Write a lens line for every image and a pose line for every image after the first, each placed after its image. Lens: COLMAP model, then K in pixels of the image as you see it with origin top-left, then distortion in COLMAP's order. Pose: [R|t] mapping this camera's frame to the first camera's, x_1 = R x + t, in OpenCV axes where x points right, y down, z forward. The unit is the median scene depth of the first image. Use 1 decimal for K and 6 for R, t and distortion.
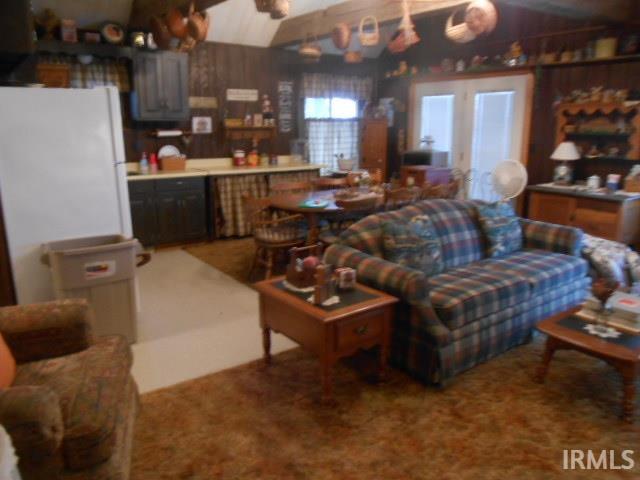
lens RADIAL K [[501.1, 0, 320.0], [0, 501.1, 240.0], [0, 0, 1]] dist [0.003905, 0.006140]
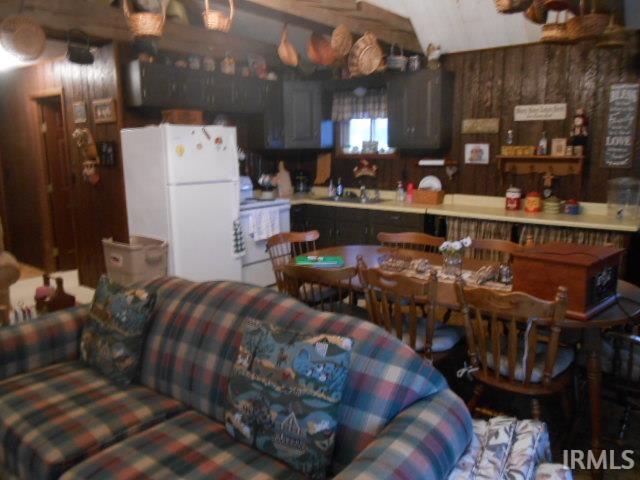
lens RADIAL K [[501.1, 0, 320.0], [0, 501.1, 240.0], [0, 0, 1]] dist [0.003905, 0.006140]
pose [[0.264990, 0.175833, -0.948084, 0.480267], [-0.219406, 0.968437, 0.118284, -0.134008], [0.938958, 0.176671, 0.295205, 0.547028]]
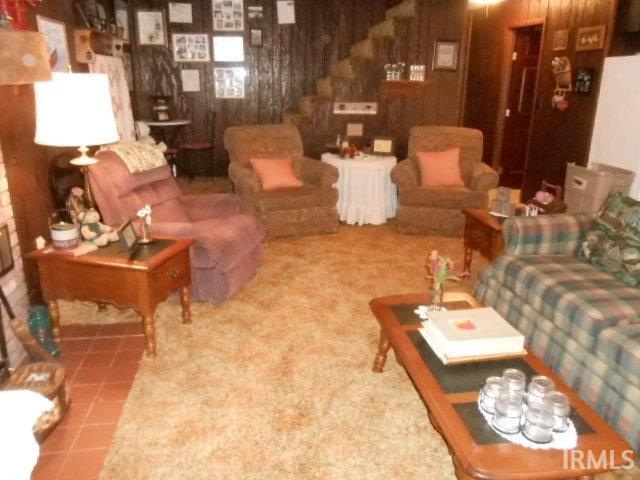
lens RADIAL K [[501.1, 0, 320.0], [0, 501.1, 240.0], [0, 0, 1]] dist [0.003905, 0.006140]
pose [[-0.450652, 0.272030, -0.850242, 0.577478], [-0.223375, 0.887778, 0.402435, -0.103930], [0.864301, 0.371281, -0.339314, 0.448244]]
